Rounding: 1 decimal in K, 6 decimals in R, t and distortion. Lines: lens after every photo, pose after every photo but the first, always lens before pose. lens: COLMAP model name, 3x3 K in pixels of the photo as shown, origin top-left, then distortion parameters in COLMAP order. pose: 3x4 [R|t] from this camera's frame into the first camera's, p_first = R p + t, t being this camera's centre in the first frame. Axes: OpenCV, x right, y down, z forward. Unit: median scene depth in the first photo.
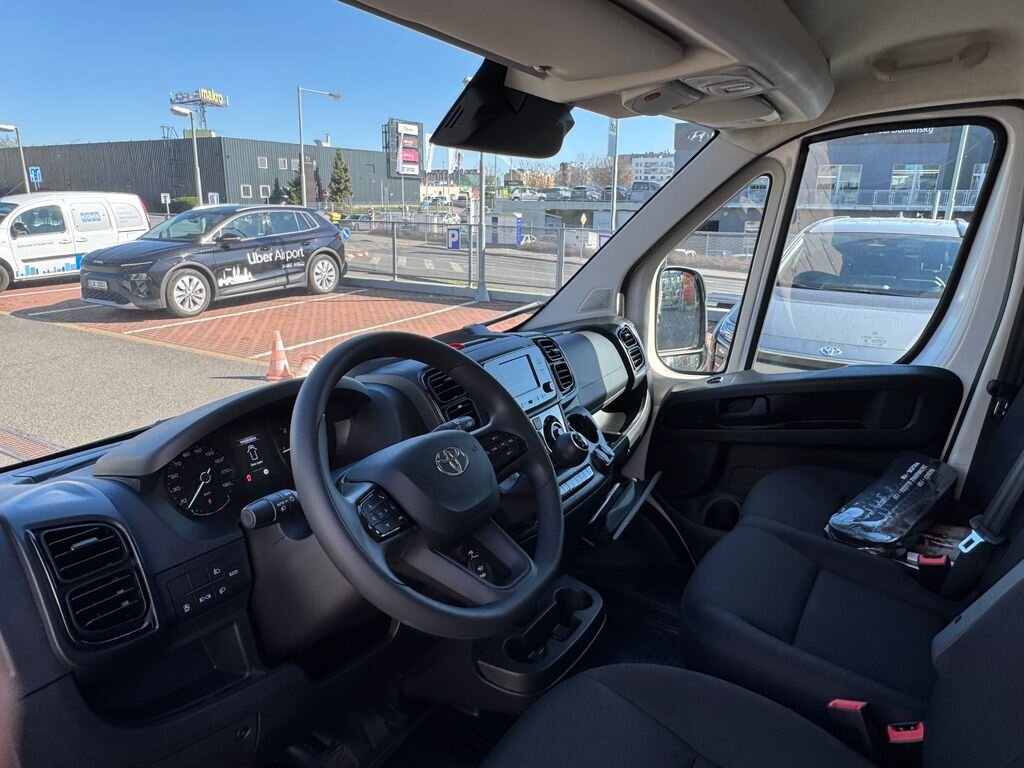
lens RADIAL K [[668.0, 0, 512.0], [0, 668.0, 384.0], [0, 0, 1]] dist [-0.000030, -0.002282]
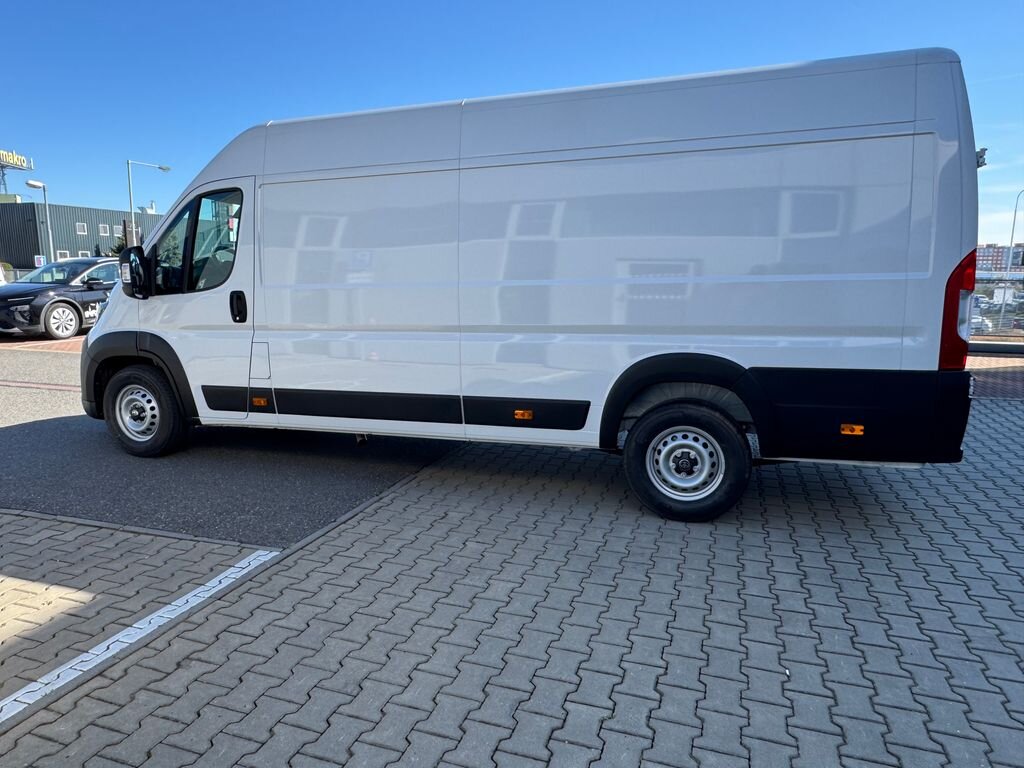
lens RADIAL K [[685.2, 0, 511.0], [0, 685.2, 399.5], [0, 0, 1]] dist [0.003954, 0.002109]
pose [[0.976038, -0.044748, 0.212947, 0.086859], [0.061906, 0.995290, -0.074597, 0.169723], [-0.208606, 0.085992, 0.974212, -0.486234]]
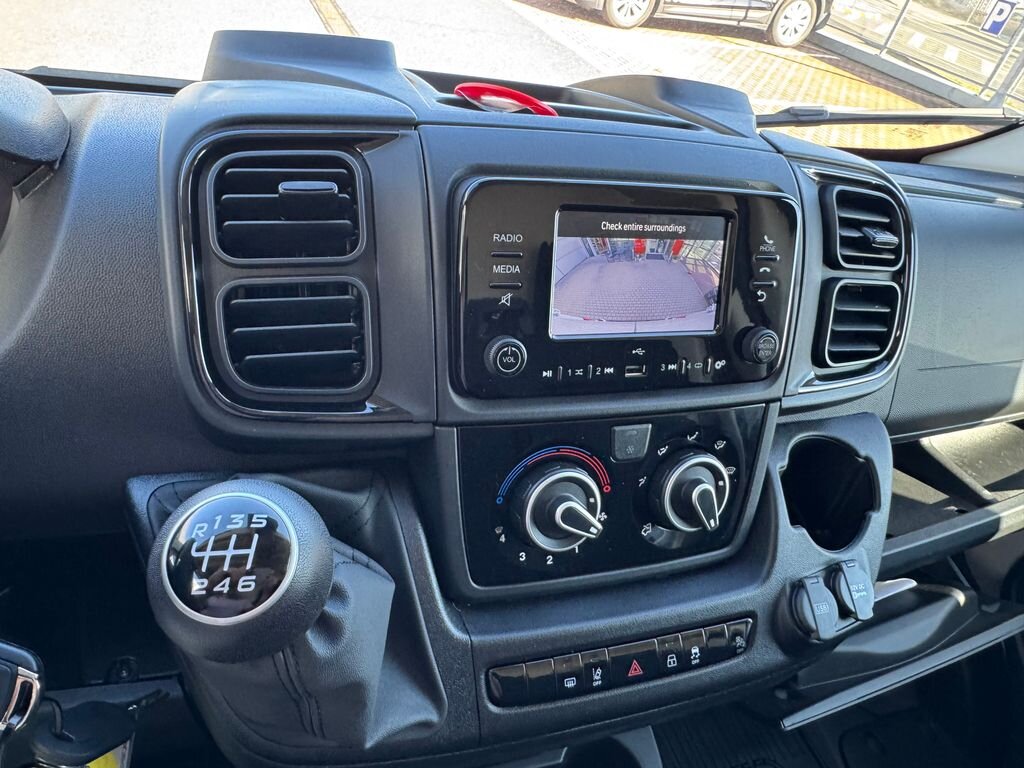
lens RADIAL K [[668.0, 0, 512.0], [0, 668.0, 384.0], [0, 0, 1]] dist [-0.000030, -0.002282]
pose [[0.754452, 0.497944, -0.427614, 0.019788], [-0.331054, 0.851247, 0.407164, -0.012012], [0.566750, -0.165622, 0.807071, 0.123883]]
